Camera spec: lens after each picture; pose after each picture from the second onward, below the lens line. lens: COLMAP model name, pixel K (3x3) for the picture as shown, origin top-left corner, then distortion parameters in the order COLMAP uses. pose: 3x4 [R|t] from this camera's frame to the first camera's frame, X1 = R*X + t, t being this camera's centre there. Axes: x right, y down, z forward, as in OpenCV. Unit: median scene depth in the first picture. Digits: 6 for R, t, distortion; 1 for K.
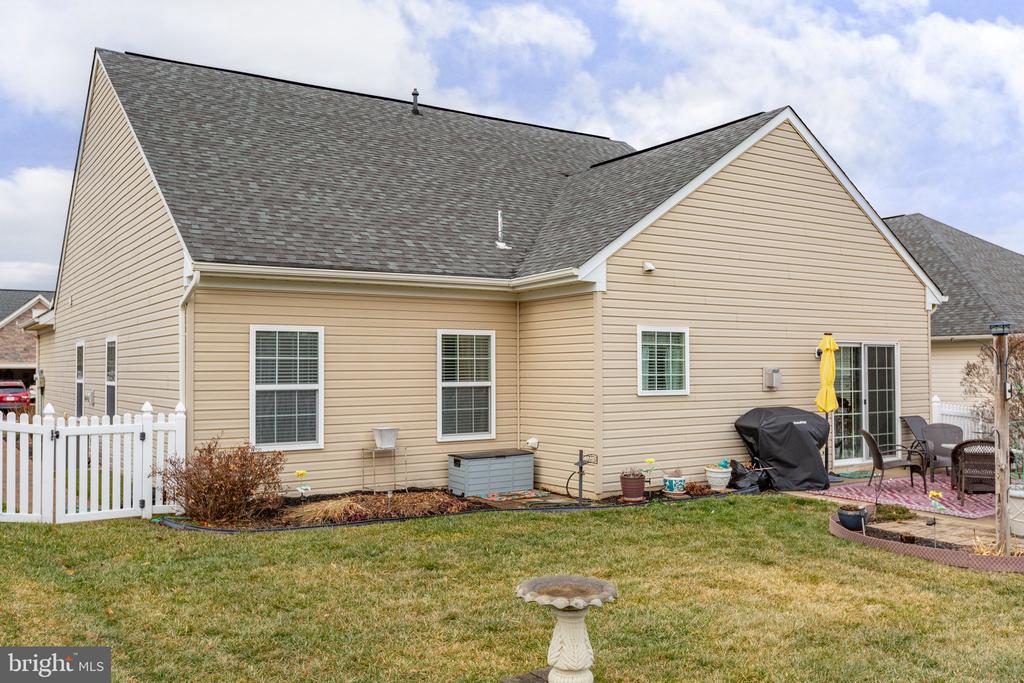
lens RADIAL K [[887.6, 0, 522.1], [0, 887.6, 343.4], [0, 0, 1]] dist [0.012517, -0.005086]
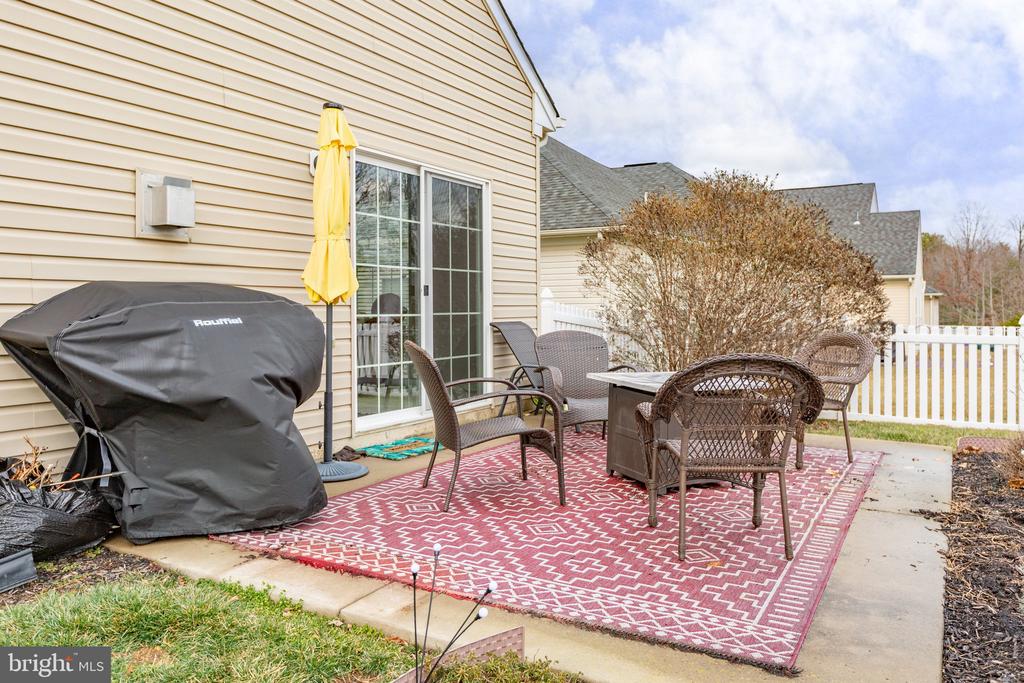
lens RADIAL K [[763.5, 0, 512.2], [0, 763.5, 334.8], [0, 0, 1]] dist [-0.013712, -0.000849]
pose [[0.900731, -0.014605, 0.434131, 0.247872], [-0.010633, 0.998394, 0.055650, 0.066175], [-0.434247, -0.054741, 0.899129, 0.607082]]
